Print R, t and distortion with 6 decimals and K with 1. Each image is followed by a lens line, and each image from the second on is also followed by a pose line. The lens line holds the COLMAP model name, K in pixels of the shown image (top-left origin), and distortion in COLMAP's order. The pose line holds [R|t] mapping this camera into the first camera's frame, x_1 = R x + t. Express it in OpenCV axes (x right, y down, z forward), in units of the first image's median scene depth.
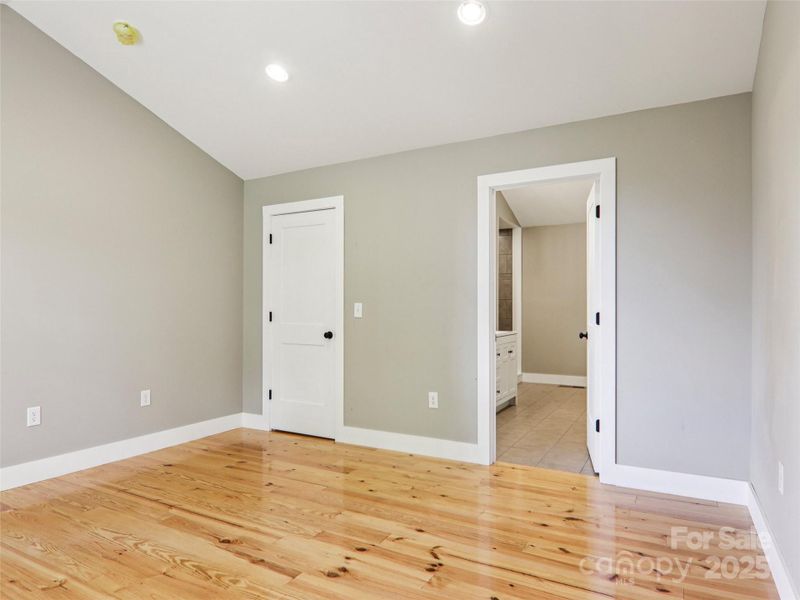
lens RADIAL K [[505.6, 0, 399.5], [0, 505.6, 304.9], [0, 0, 1]] dist [0.006758, -0.006873]
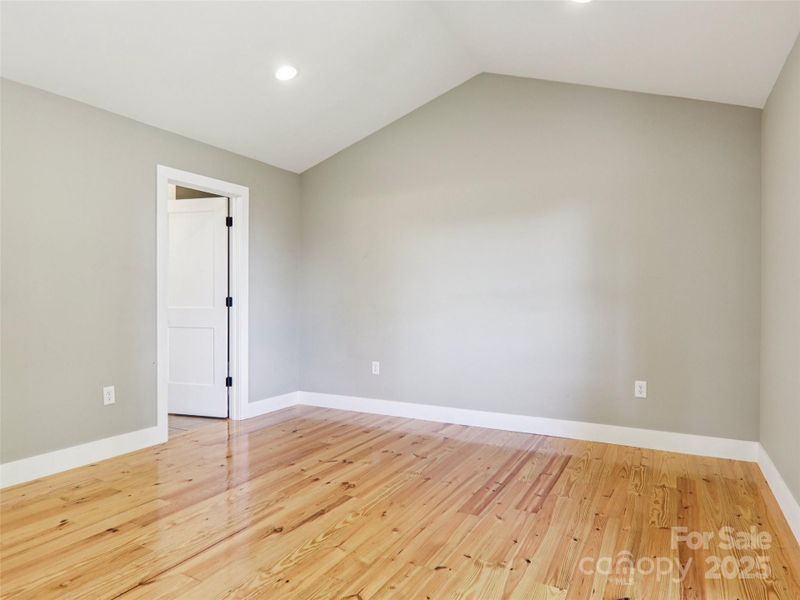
lens RADIAL K [[505.6, 0, 399.5], [0, 505.6, 304.9], [0, 0, 1]] dist [0.006758, -0.006873]
pose [[-0.018402, -0.013041, 0.999746, -1.036475], [-0.004843, 0.999904, 0.012954, 0.016916], [-0.999819, -0.004603, -0.018463, 0.621237]]
